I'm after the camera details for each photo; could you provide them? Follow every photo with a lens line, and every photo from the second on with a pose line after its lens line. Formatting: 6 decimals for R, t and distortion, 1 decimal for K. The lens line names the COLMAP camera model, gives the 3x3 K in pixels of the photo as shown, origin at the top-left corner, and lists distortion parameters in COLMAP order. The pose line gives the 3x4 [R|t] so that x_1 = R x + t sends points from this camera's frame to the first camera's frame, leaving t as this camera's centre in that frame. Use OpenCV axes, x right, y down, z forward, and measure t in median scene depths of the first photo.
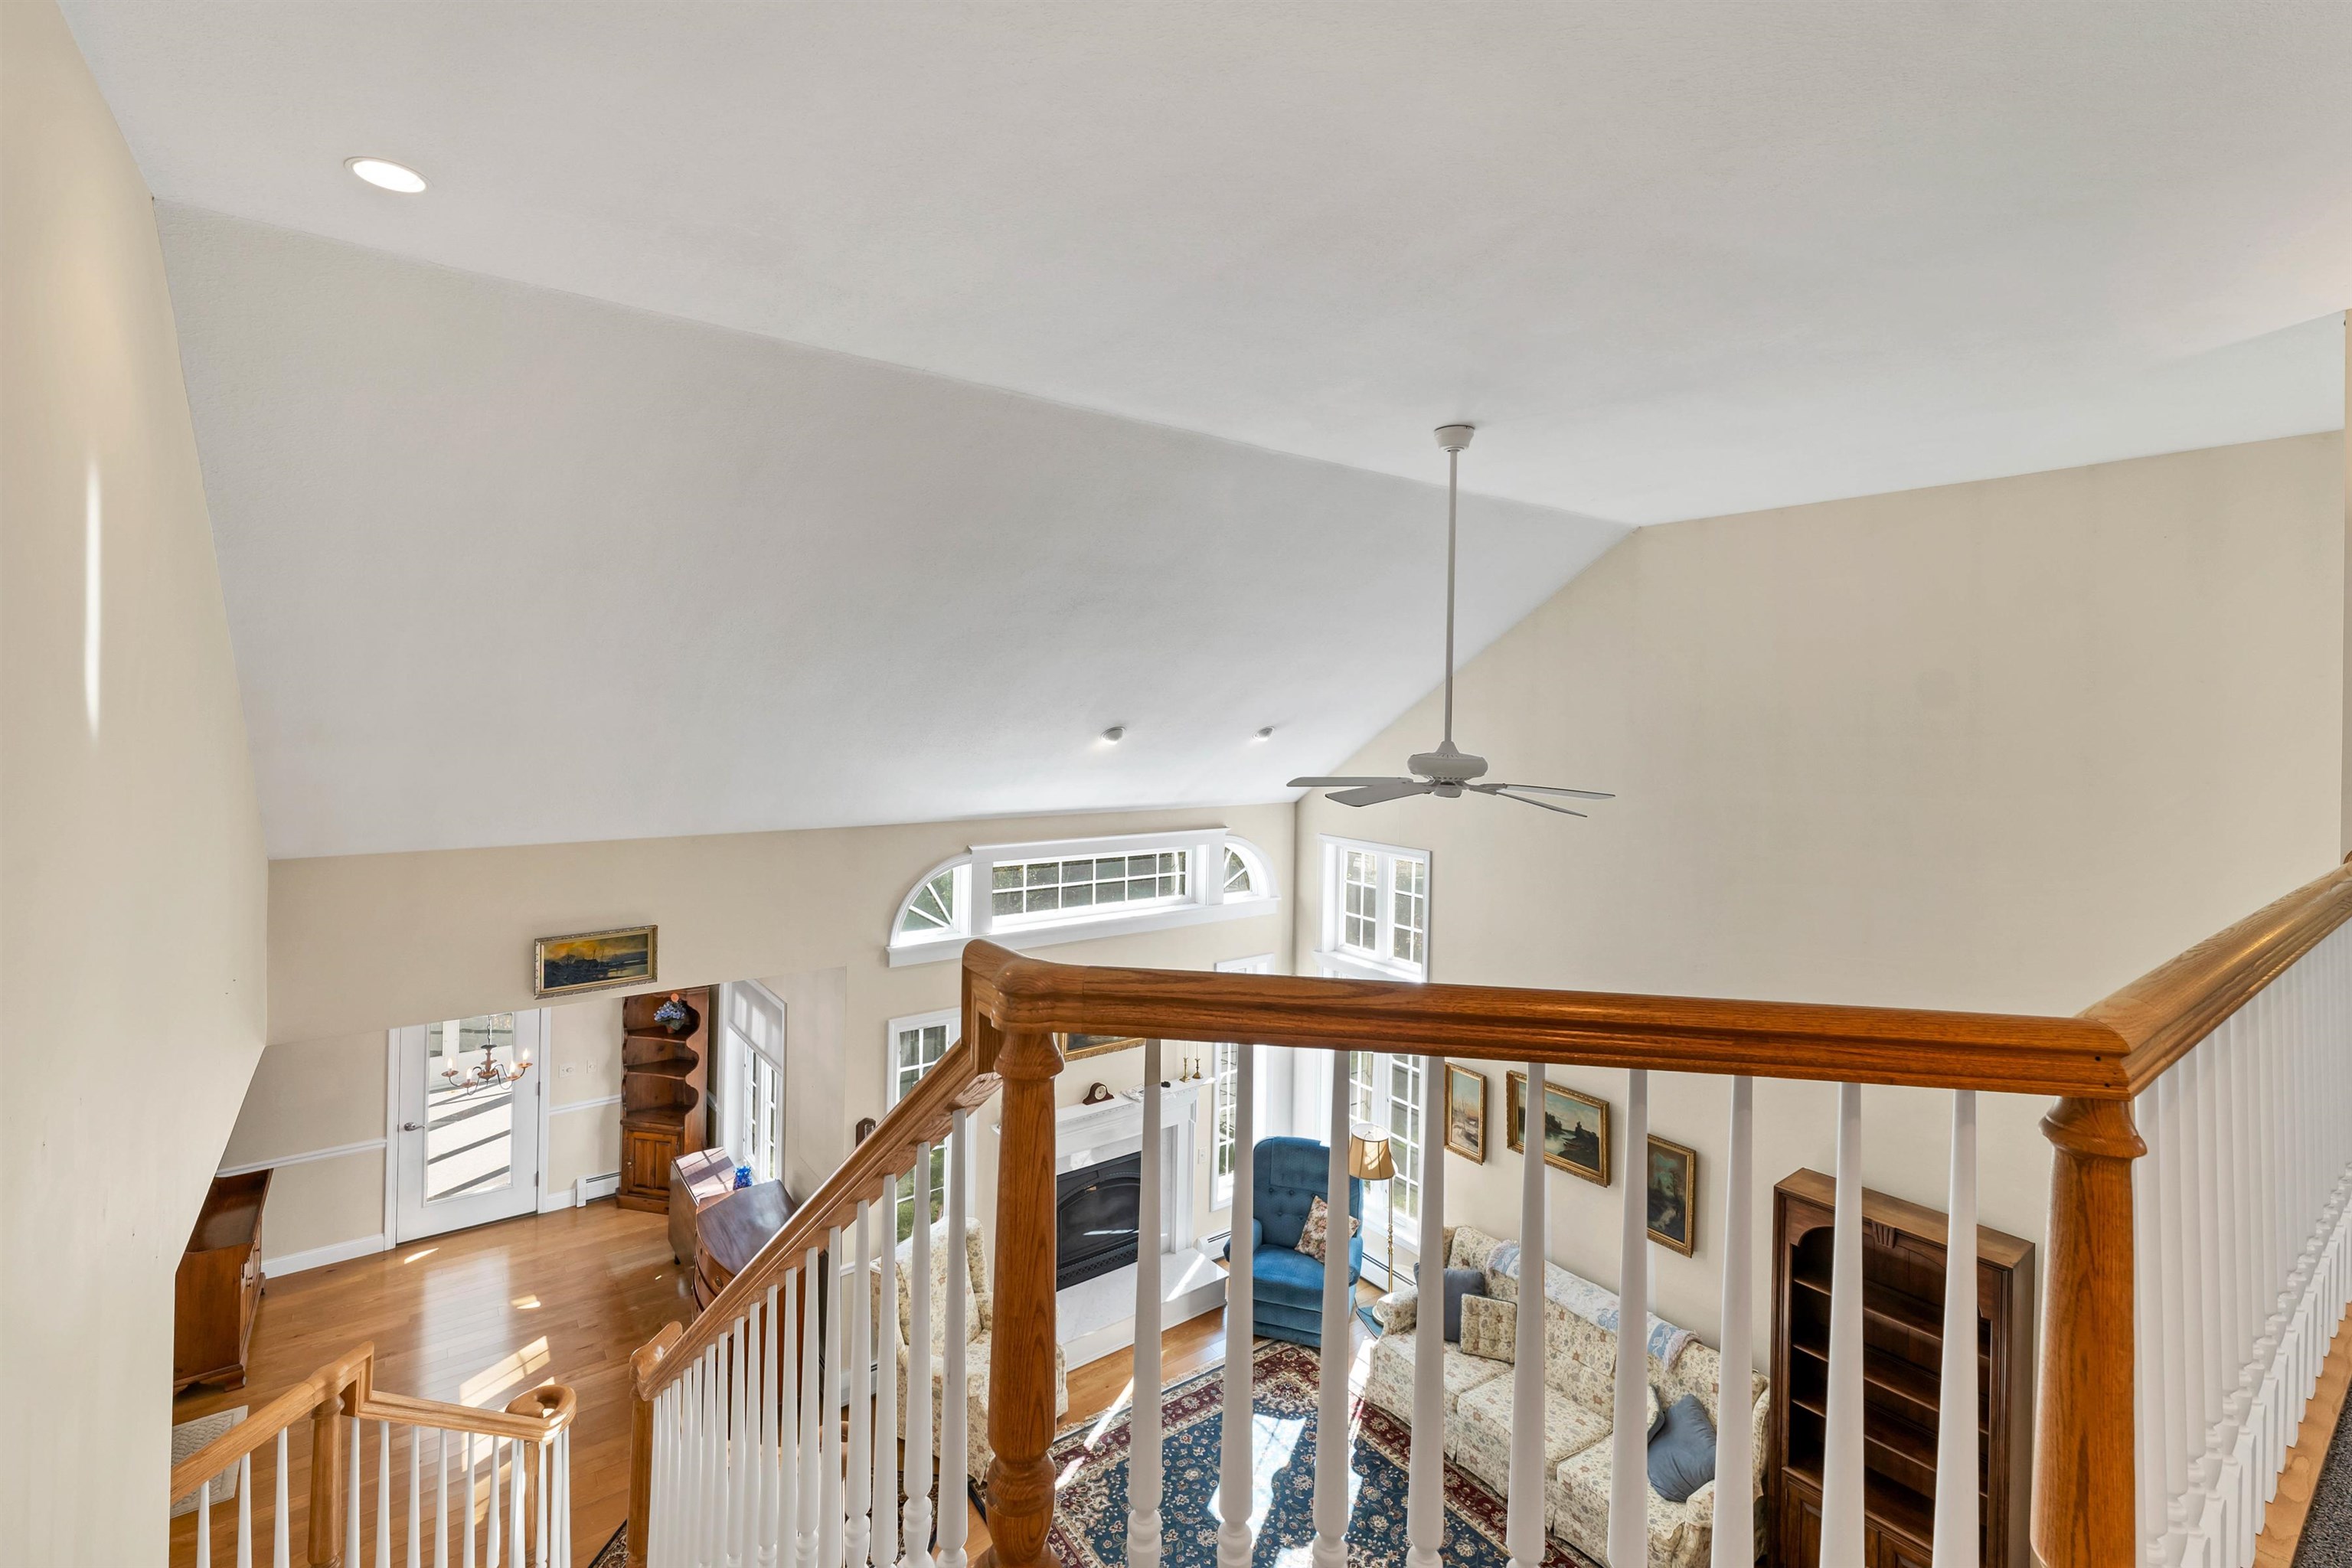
lens RADIAL K [[1032.3, 0, 1131.1], [0, 1032.3, 739.4], [0, 0, 1]] dist [-0.000763, 0.000005]
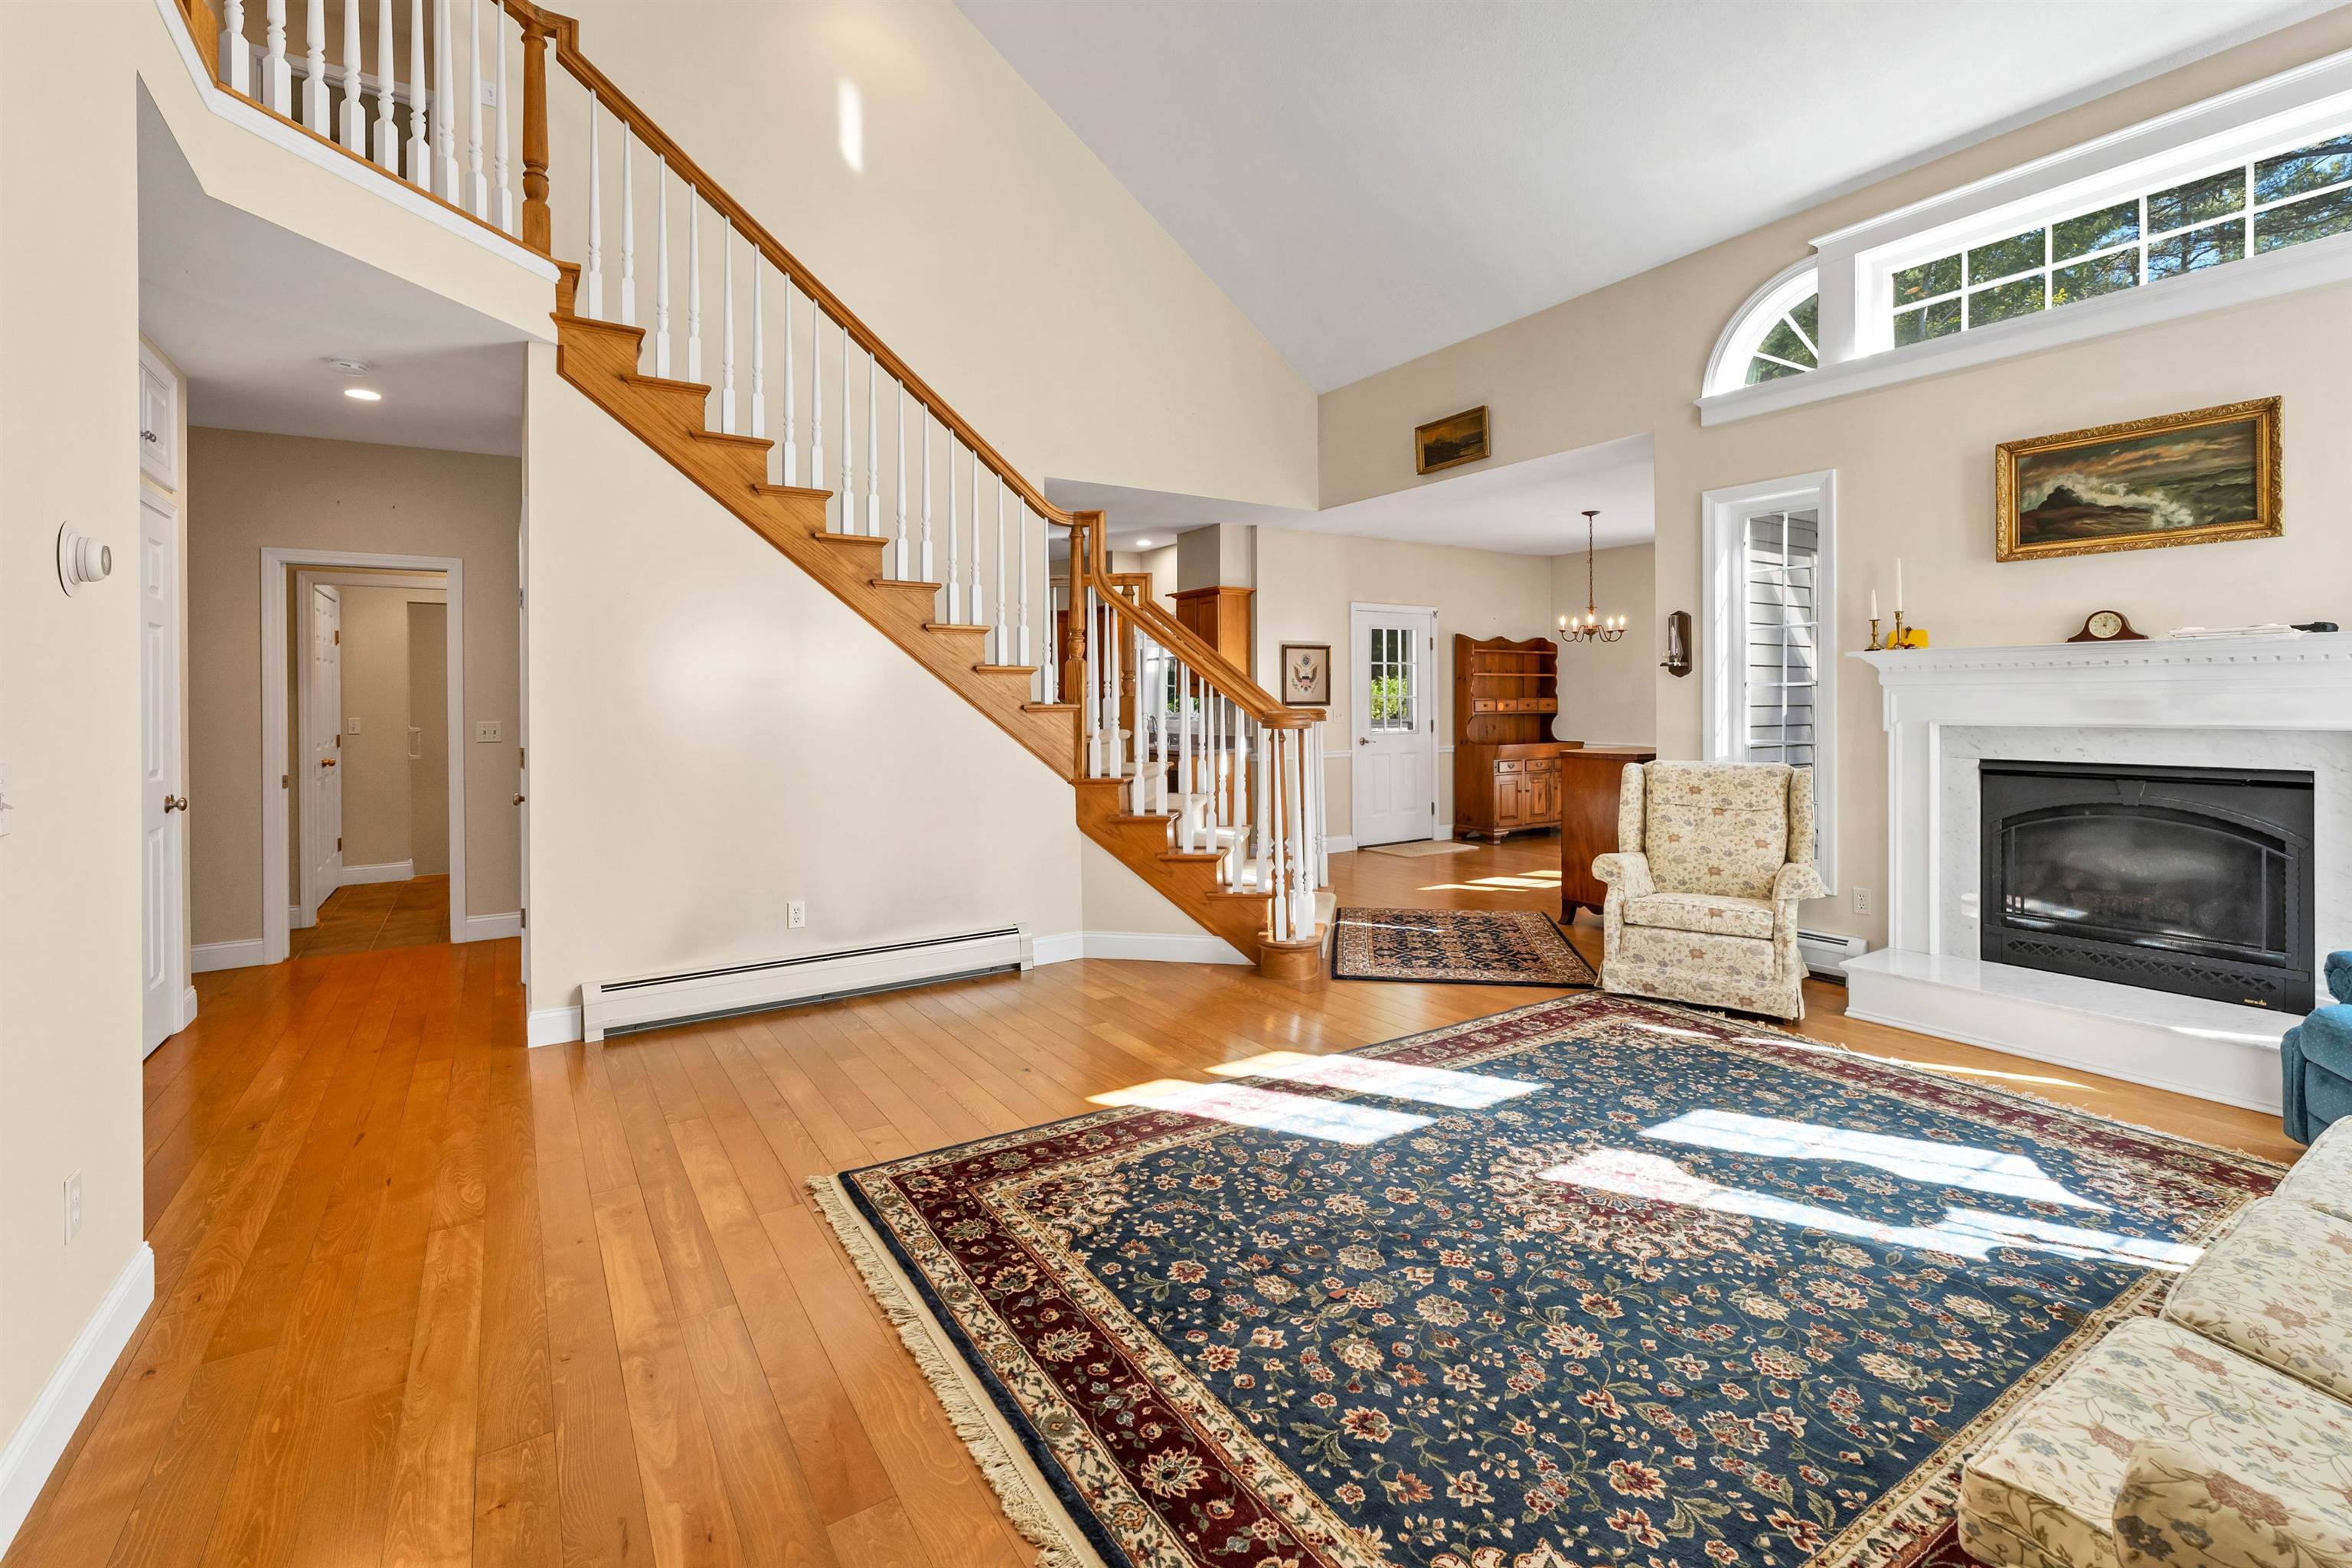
lens RADIAL K [[1008.9, 0, 1182.3], [0, 1008.9, 711.5], [0, 0, 1]] dist [-0.001001, -0.000340]
pose [[-0.029769, 0.004864, -0.999545, 0.609178], [-0.025023, 0.999671, 0.005610, 0.476502], [0.999244, 0.025178, -0.029637, 0.648315]]
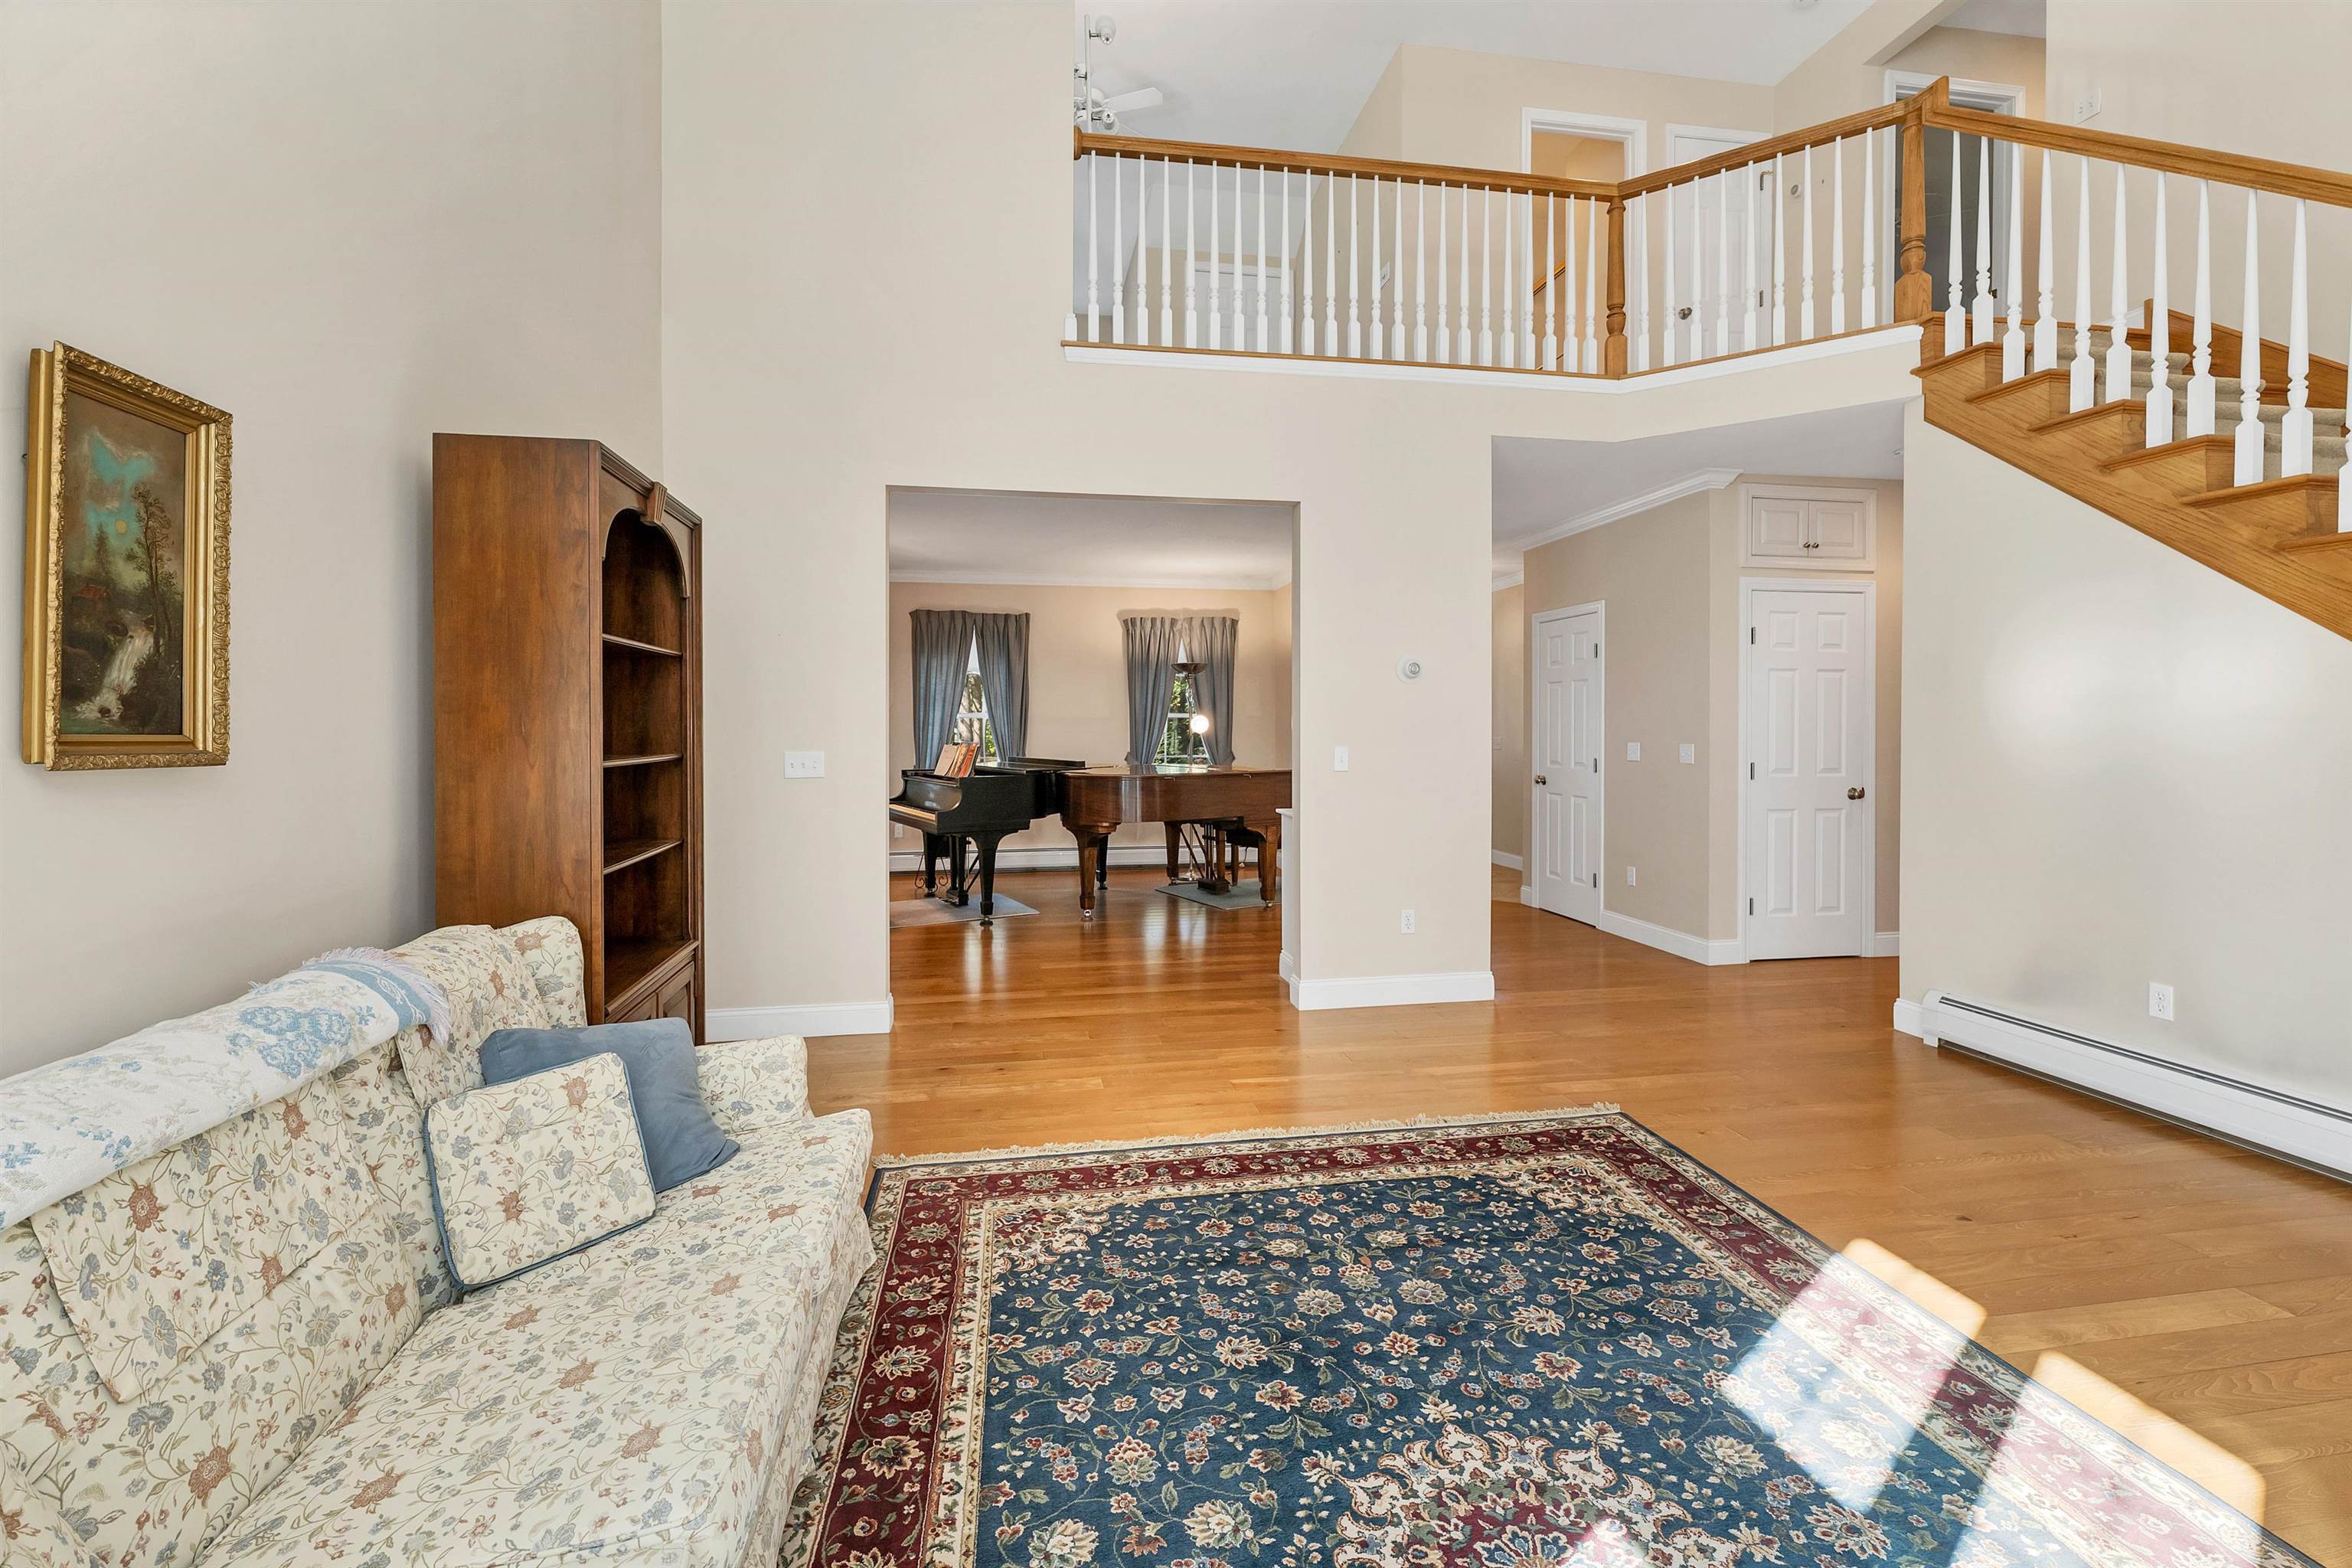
lens RADIAL K [[1000.5, 0, 1172.8], [0, 1000.5, 738.7], [0, 0, 1]] dist [0.000383, -0.000200]
pose [[-0.907206, -0.009168, 0.420586, 0.146528], [0.010522, 0.998955, 0.044472, 0.457673], [-0.420555, 0.044771, -0.906162, 1.089188]]
